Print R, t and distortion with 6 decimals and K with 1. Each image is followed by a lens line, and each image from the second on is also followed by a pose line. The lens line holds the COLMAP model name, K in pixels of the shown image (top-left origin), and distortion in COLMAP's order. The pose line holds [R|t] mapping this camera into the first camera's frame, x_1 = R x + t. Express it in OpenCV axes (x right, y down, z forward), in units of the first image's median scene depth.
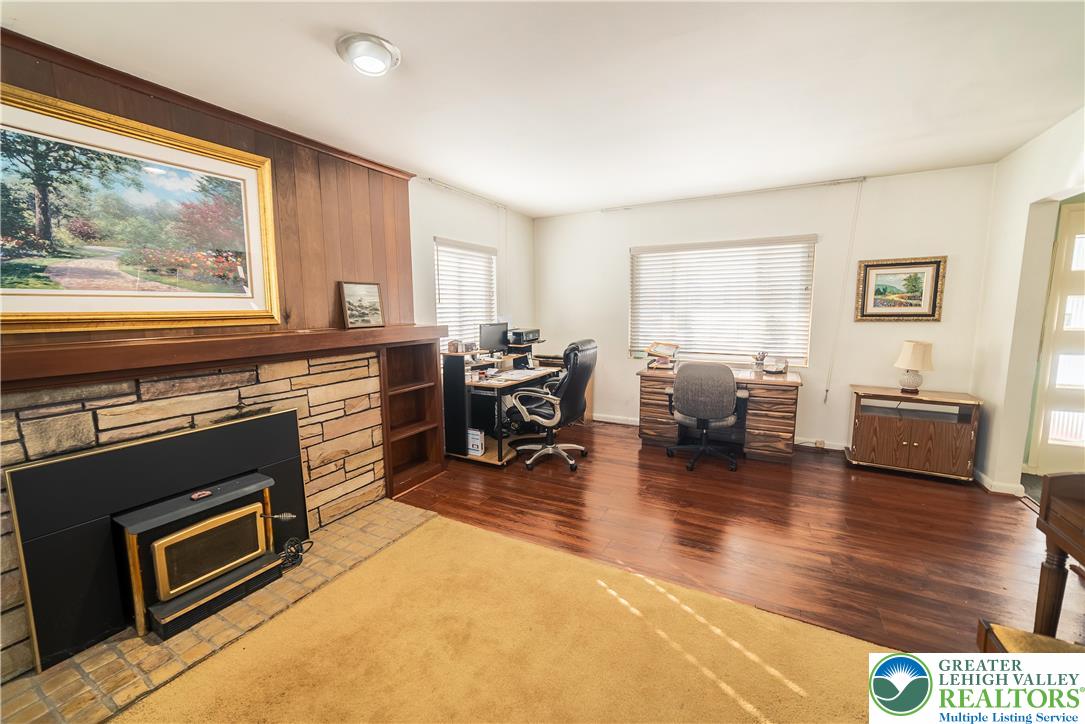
lens RADIAL K [[454.0, 0, 541.8], [0, 454.0, 362.0], [0, 0, 1]] dist [-0.000217, -0.000145]
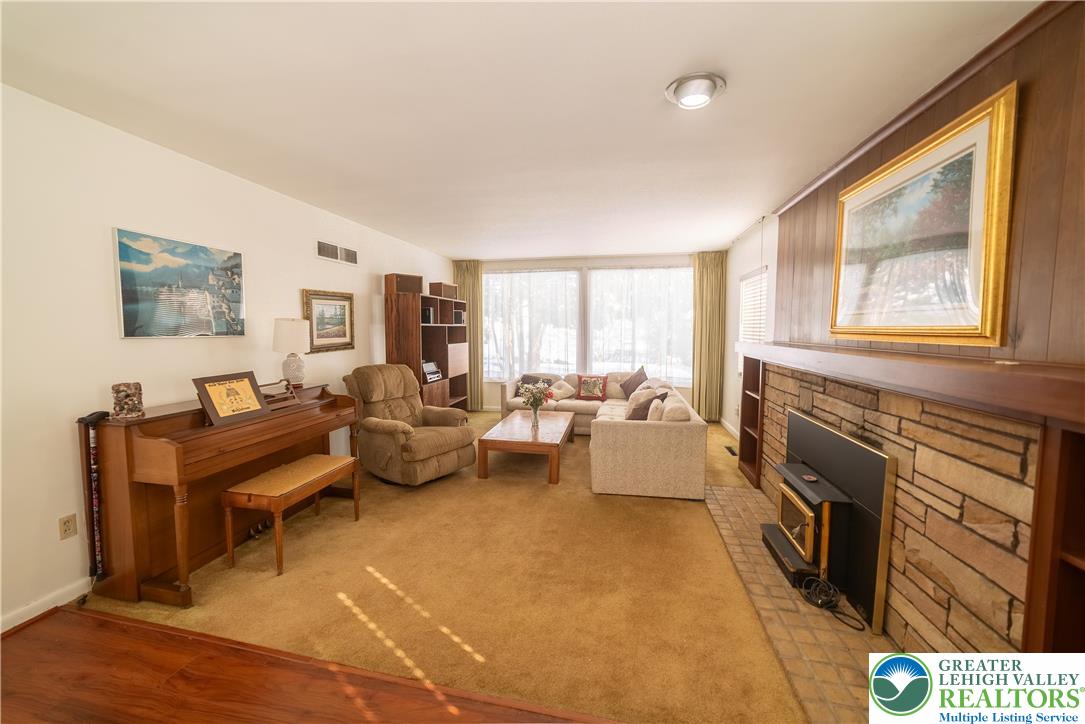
lens RADIAL K [[399.9, 0, 539.0], [0, 399.9, 357.5], [0, 0, 1]] dist [0.000359, 0.000028]
pose [[-0.956828, 0.035426, -0.288486, 0.191906], [-0.020984, 0.981535, 0.190131, -0.172000], [0.289895, 0.187976, -0.938417, 1.422135]]
